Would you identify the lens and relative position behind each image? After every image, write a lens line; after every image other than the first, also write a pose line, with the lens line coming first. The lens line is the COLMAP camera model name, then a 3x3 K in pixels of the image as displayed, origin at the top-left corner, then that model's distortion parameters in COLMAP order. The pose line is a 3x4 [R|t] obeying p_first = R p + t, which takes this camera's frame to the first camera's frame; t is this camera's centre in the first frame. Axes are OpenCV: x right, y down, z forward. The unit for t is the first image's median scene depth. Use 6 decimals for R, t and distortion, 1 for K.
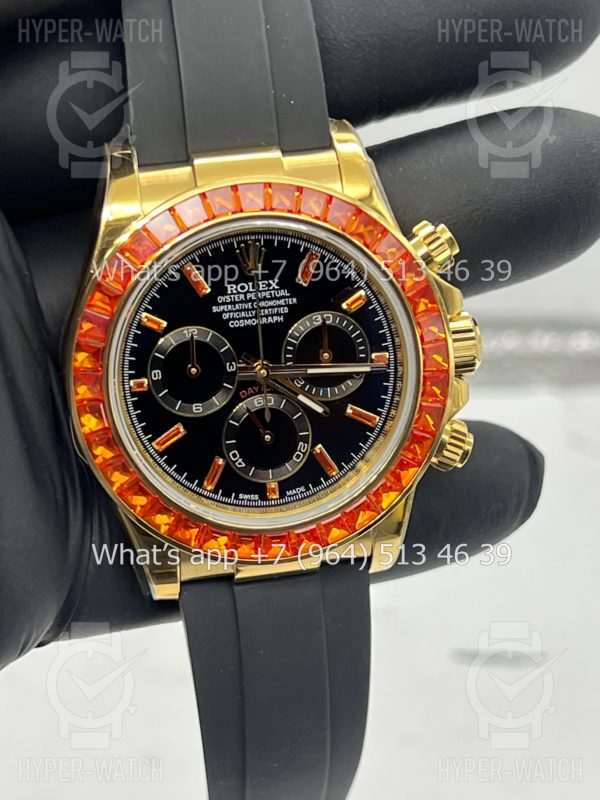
lens RADIAL K [[1915.5, 0, 300.0], [0, 1915.5, 400.0], [0, 0, 1]] dist [0.264786, -0.371467]
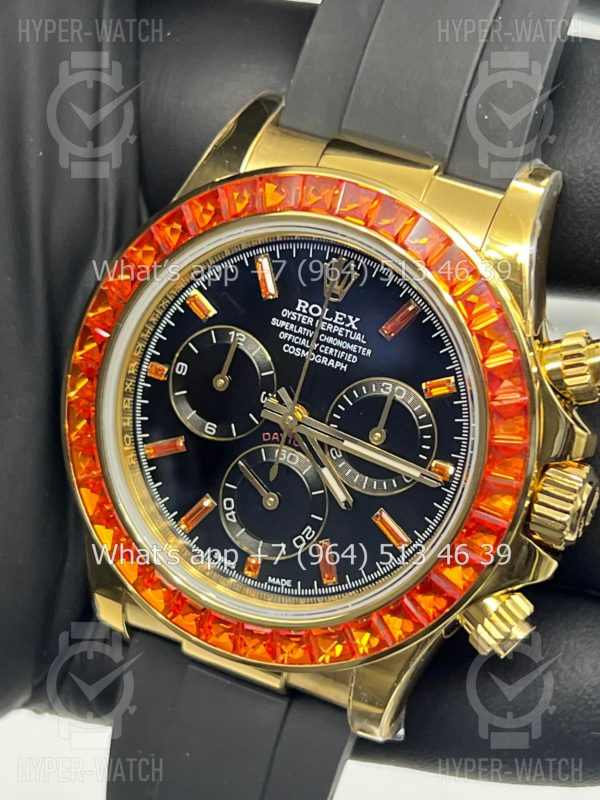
lens RADIAL K [[1915.5, 0, 300.0], [0, 1915.5, 400.0], [0, 0, 1]] dist [0.264786, -0.371467]
pose [[0.801841, 0.395654, -0.447782, 0.326062], [-0.420761, 0.905952, 0.047031, -0.059280], [0.424277, 0.150698, 0.892905, 0.307084]]
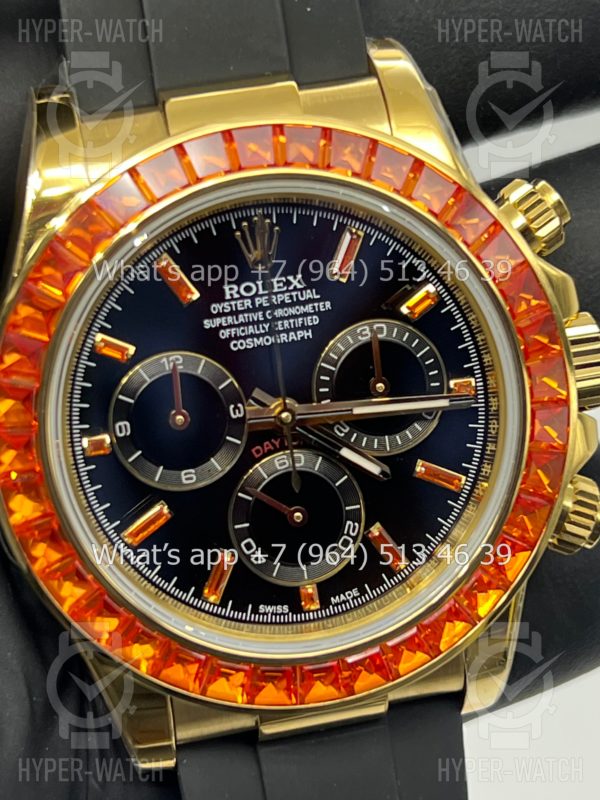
lens RADIAL K [[1915.5, 0, 300.0], [0, 1915.5, 400.0], [0, 0, 1]] dist [0.264786, -0.371467]
pose [[0.998566, -0.052809, -0.008824, -0.008337], [0.052258, 0.997172, -0.054004, 0.015476], [0.011651, 0.053466, 0.998502, 0.345928]]
